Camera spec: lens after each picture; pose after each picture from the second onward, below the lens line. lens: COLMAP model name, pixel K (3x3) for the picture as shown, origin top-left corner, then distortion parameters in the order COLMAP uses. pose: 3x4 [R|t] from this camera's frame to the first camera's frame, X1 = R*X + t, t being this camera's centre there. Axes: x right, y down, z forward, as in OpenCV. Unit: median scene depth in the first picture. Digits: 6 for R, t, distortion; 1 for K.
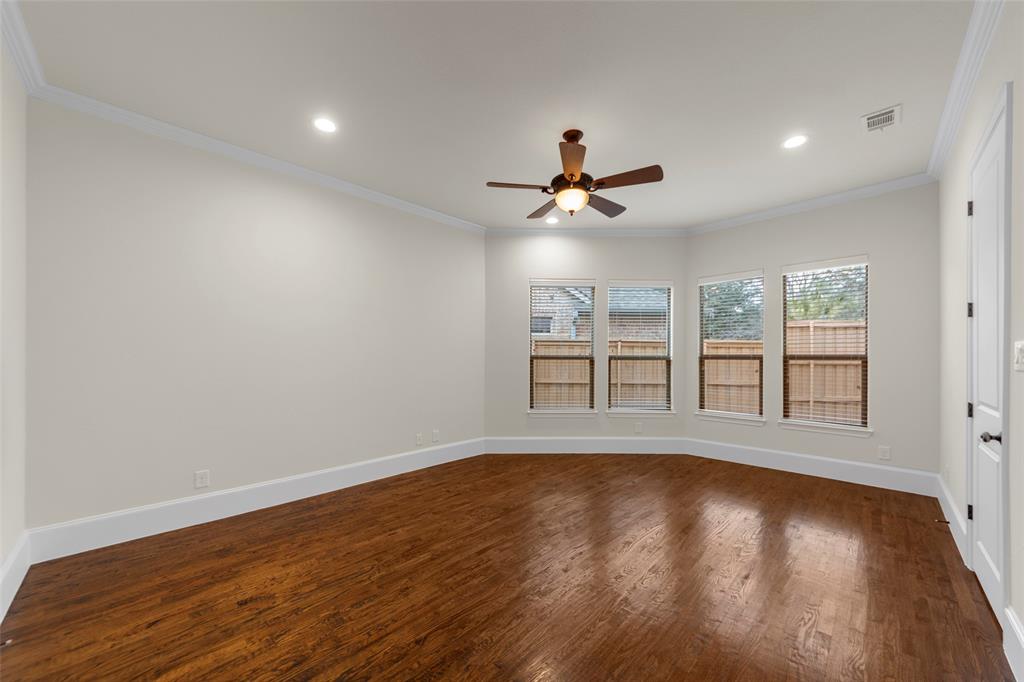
lens RADIAL K [[374.3, 0, 520.5], [0, 374.3, 356.0], [0, 0, 1]] dist [-0.000610, -0.000050]
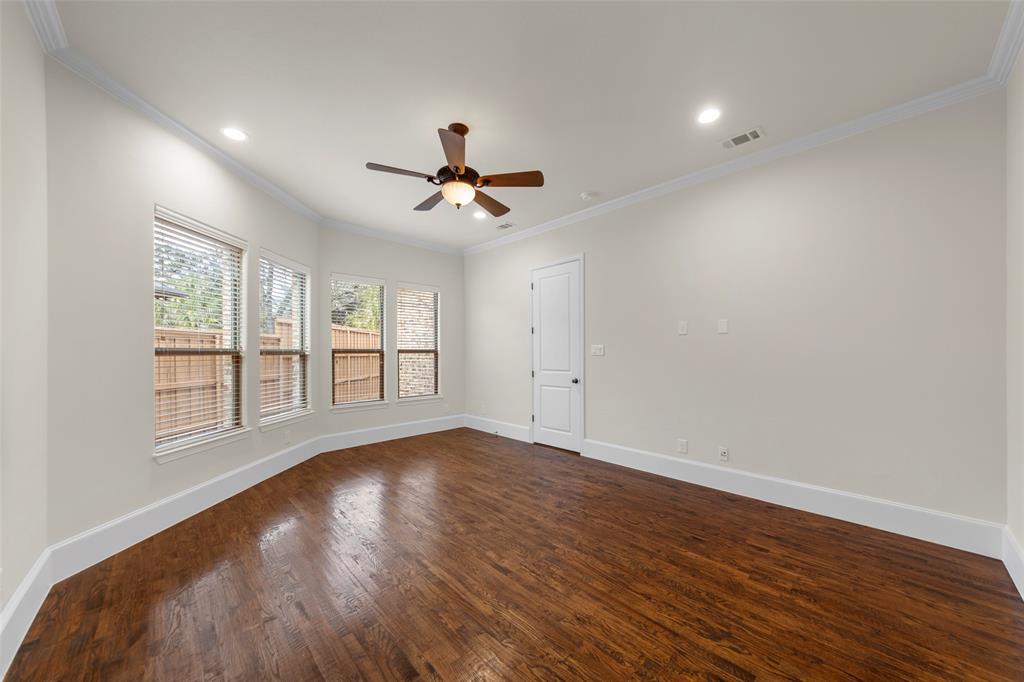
lens RADIAL K [[359.2, 0, 533.4], [0, 359.2, 348.9], [0, 0, 1]] dist [0.000571, 0.000050]
pose [[0.020243, 0.004917, 0.999783, -0.811089], [0.001518, 0.999987, -0.004949, 0.005720], [-0.999794, 0.001618, 0.020235, 0.778950]]
